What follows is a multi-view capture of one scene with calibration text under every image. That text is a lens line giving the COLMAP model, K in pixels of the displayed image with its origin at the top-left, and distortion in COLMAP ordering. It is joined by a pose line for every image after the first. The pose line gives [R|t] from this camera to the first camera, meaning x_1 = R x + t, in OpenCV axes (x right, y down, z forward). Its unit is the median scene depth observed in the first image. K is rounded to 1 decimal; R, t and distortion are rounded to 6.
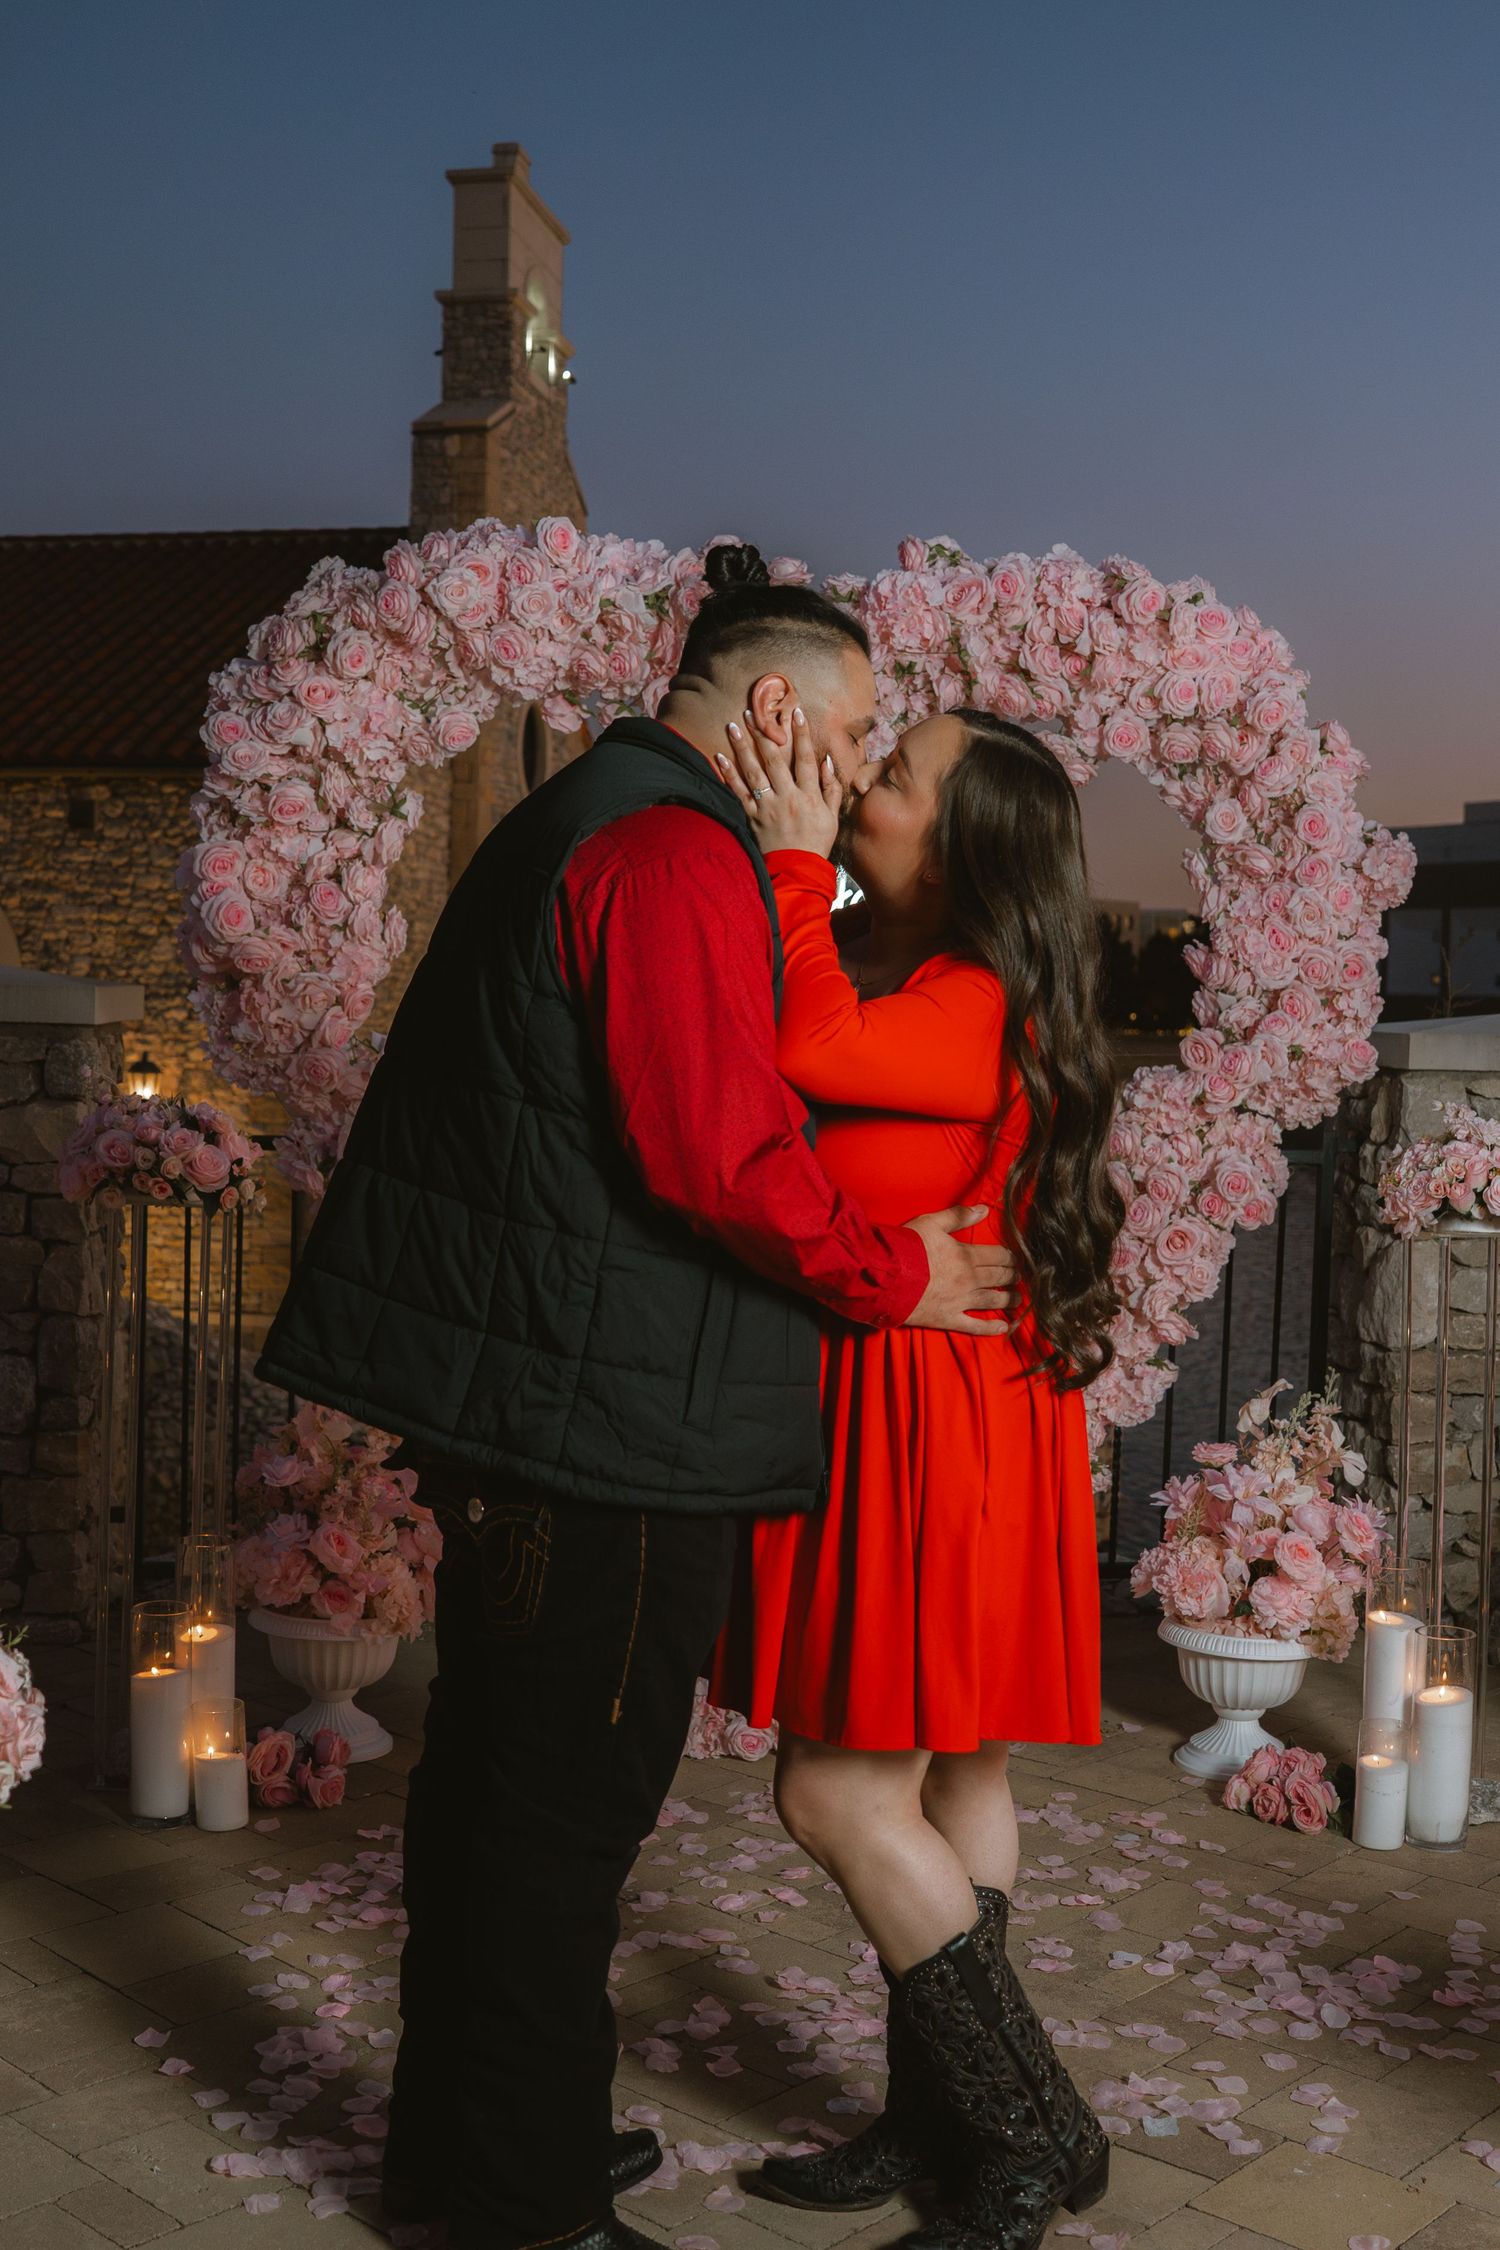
lens RADIAL K [[2419.5, 0, 750.0], [0, 2419.5, 1125.0], [0, 0, 1]] dist [-0.129709, 0.124212]
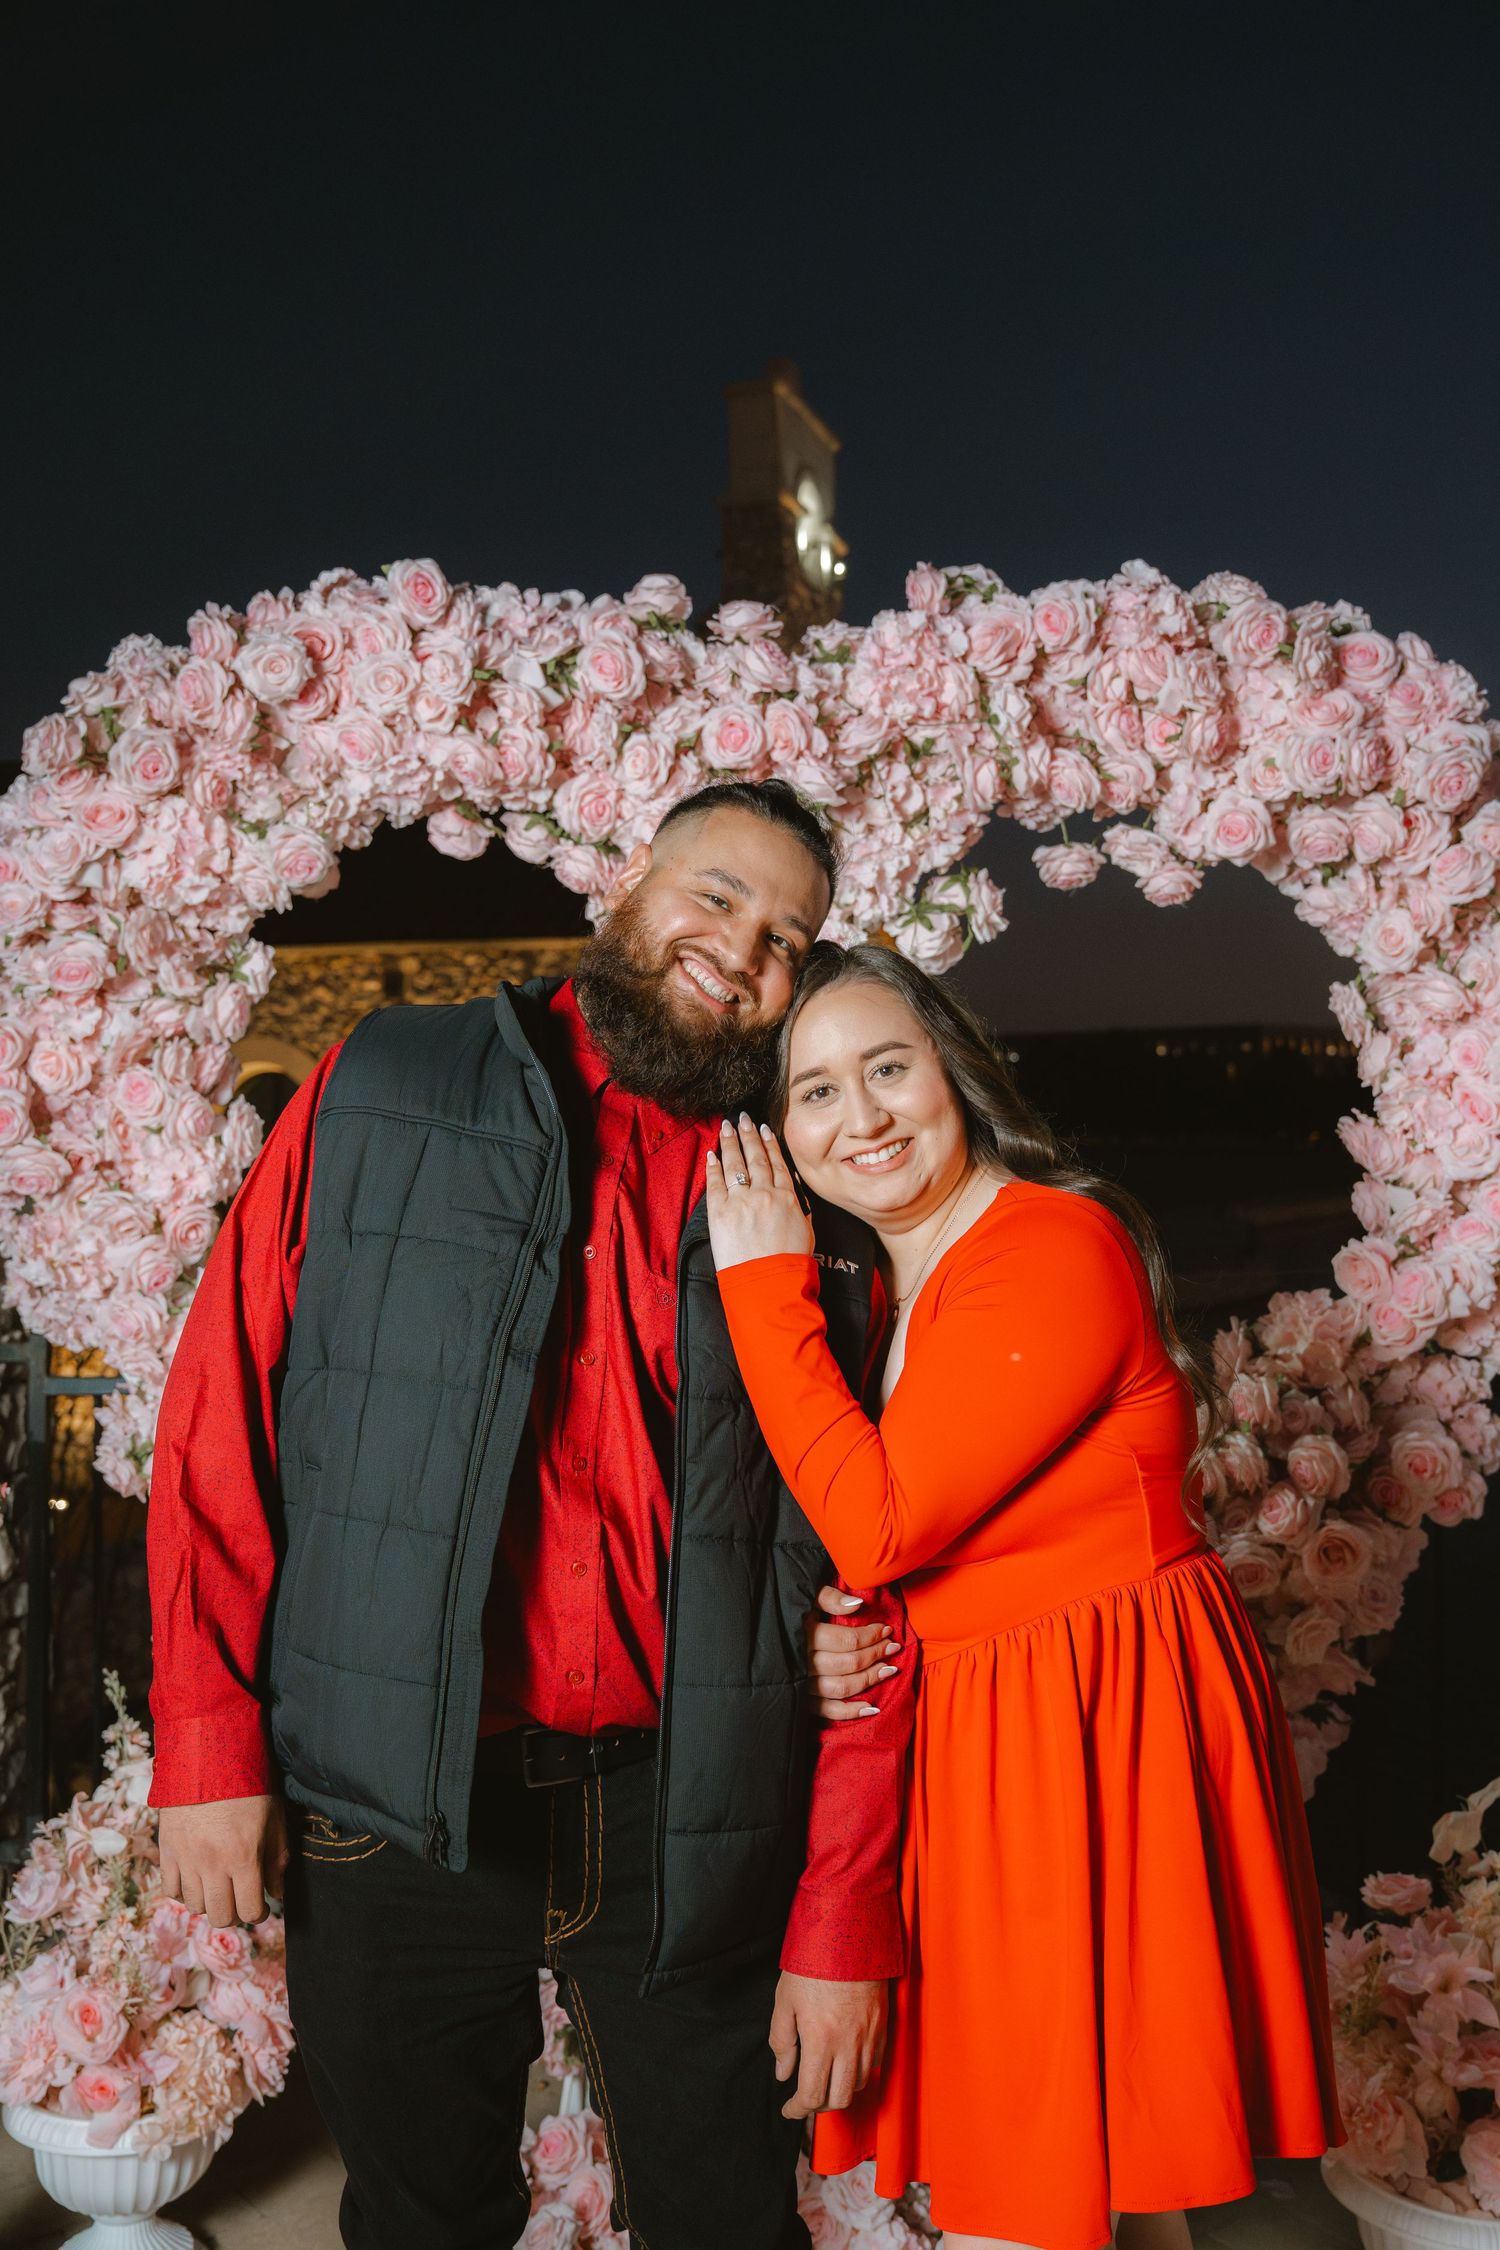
lens RADIAL K [[2093.4, 0, 750.0], [0, 2093.4, 1125.0], [0, 0, 1]] dist [-0.005757, 0.014652]
pose [[0.988756, -0.025911, -0.147274, 0.101537], [0.017769, 0.998254, -0.056330, -0.041739], [0.148477, 0.053080, 0.987490, 0.371095]]
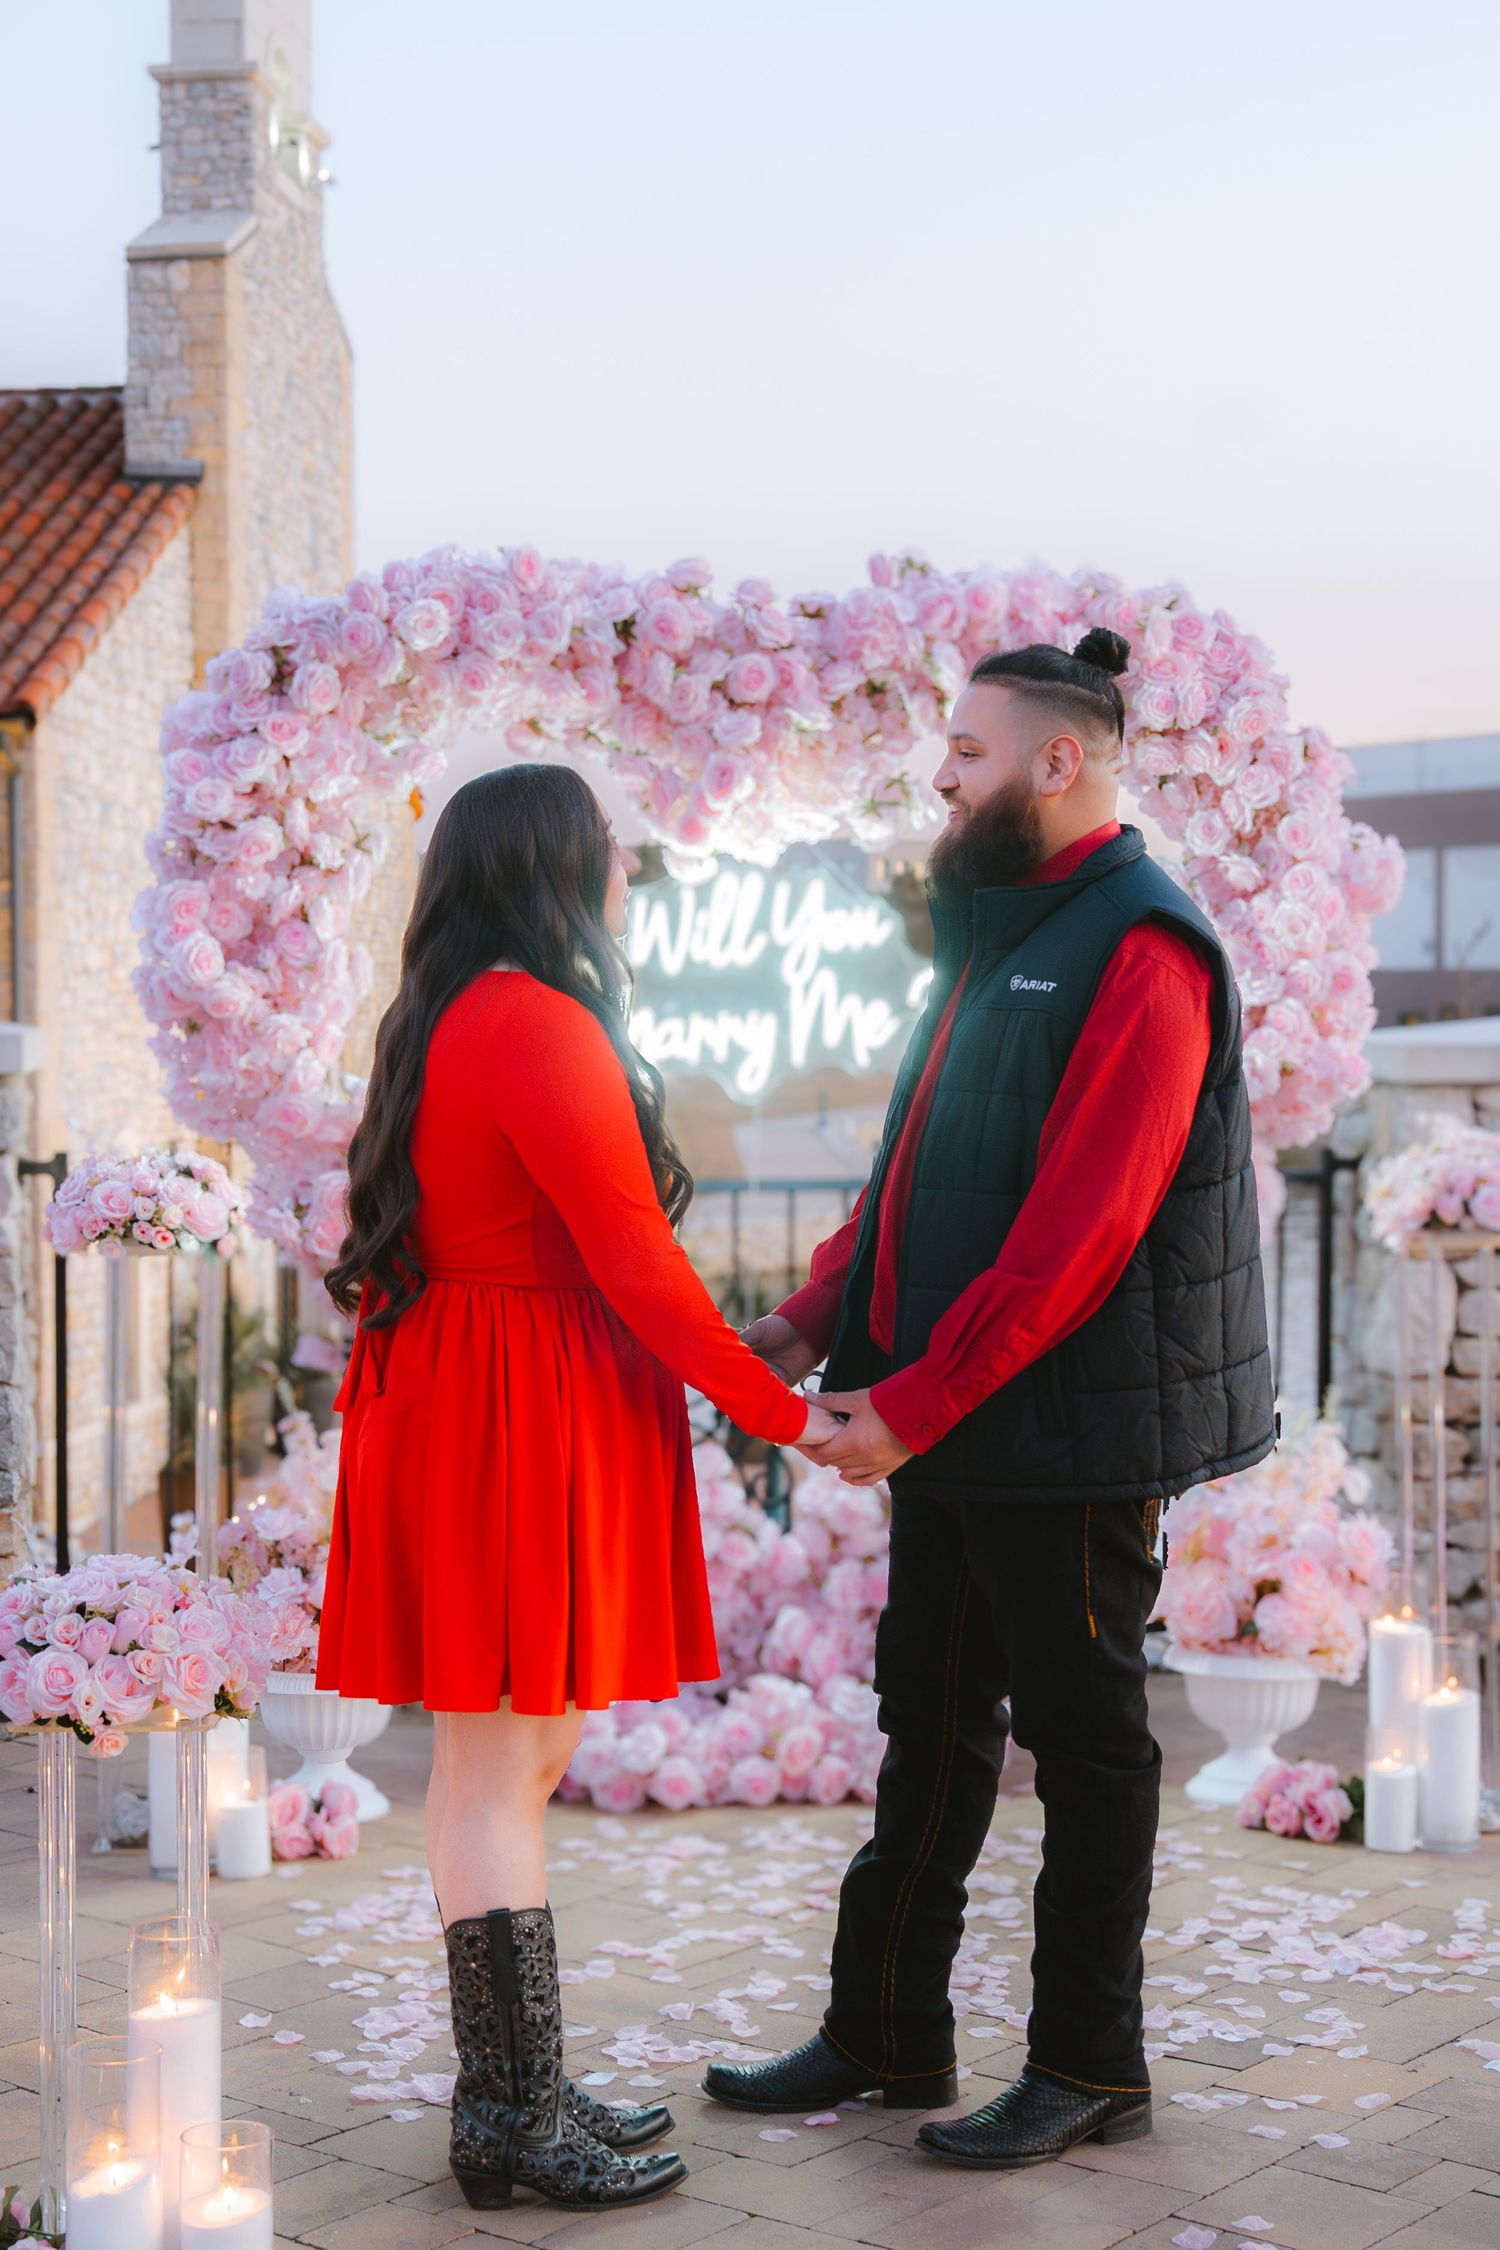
lens RADIAL K [[3388.0, 0, 748.6], [0, 3388.0, 1157.1], [0, 0, 1]] dist [-0.012390, 0.044947]
pose [[0.998081, -0.029019, 0.054697, -0.066528], [0.029273, 0.999564, -0.003852, 0.004688], [-0.054561, 0.005446, 0.998496, -0.360074]]
